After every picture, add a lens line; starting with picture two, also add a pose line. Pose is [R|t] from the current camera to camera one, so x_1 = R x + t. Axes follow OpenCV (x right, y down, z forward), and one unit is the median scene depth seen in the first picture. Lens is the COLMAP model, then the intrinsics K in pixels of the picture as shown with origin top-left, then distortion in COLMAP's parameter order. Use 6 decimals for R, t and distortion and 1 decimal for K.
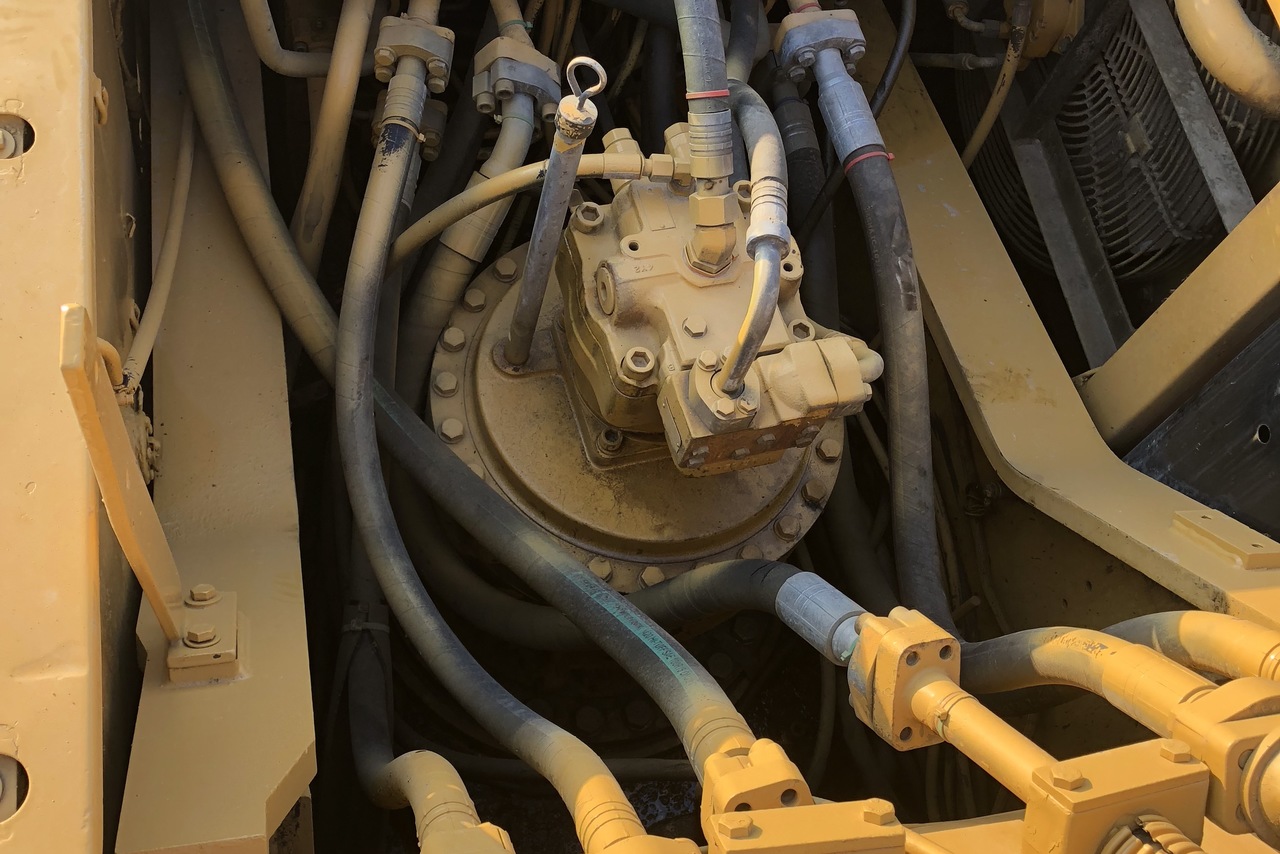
lens RADIAL K [[1039.1, 0, 682.7], [0, 1039.1, 428.3], [0, 0, 1]] dist [0.008299, -0.004083]
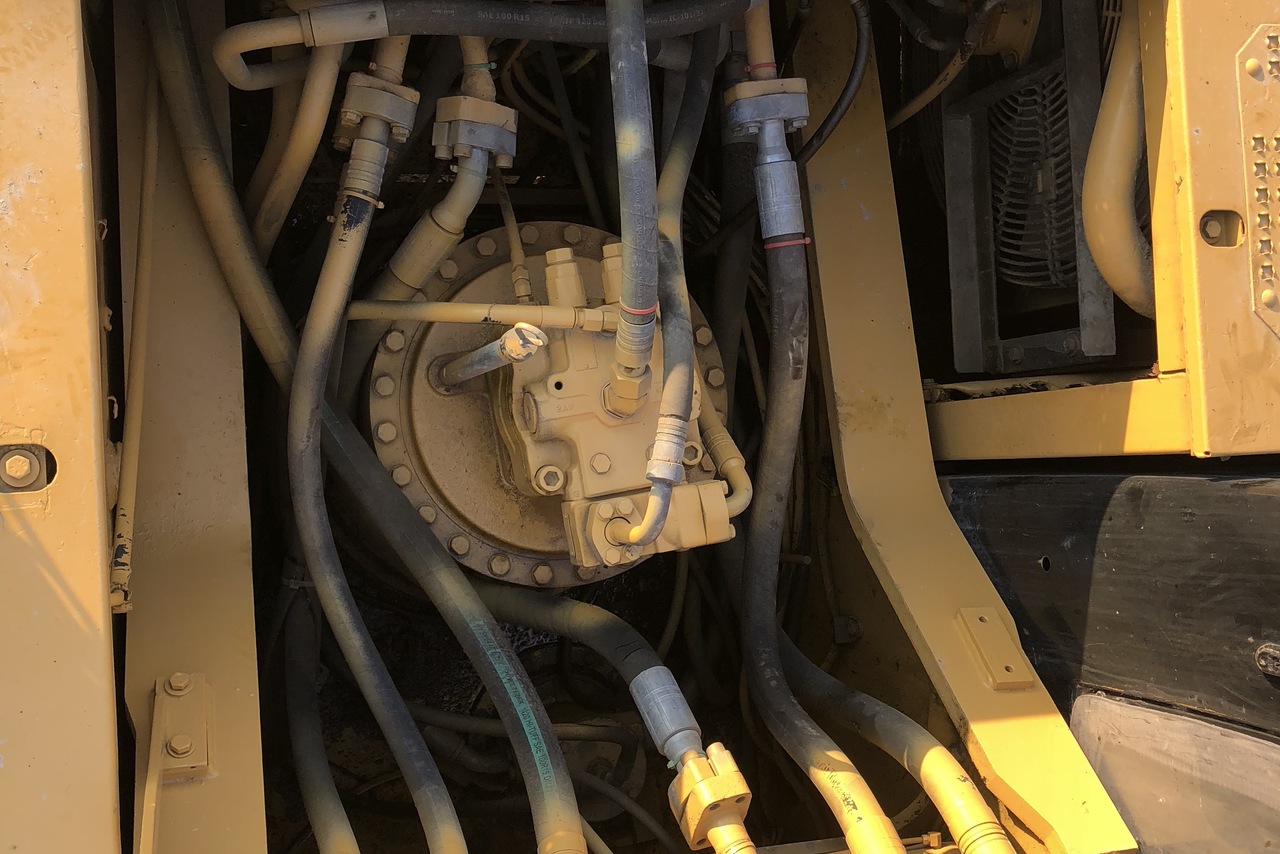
lens RADIAL K [[961.0, 0, 640.0], [0, 961.0, 427.0], [0, 0, 1]] dist [0.059707, -0.115099]
pose [[0.986854, 0.143418, 0.074497, -0.026637], [-0.159176, 0.942290, 0.294538, -0.400817], [-0.027955, -0.302525, 0.952732, -0.033519]]
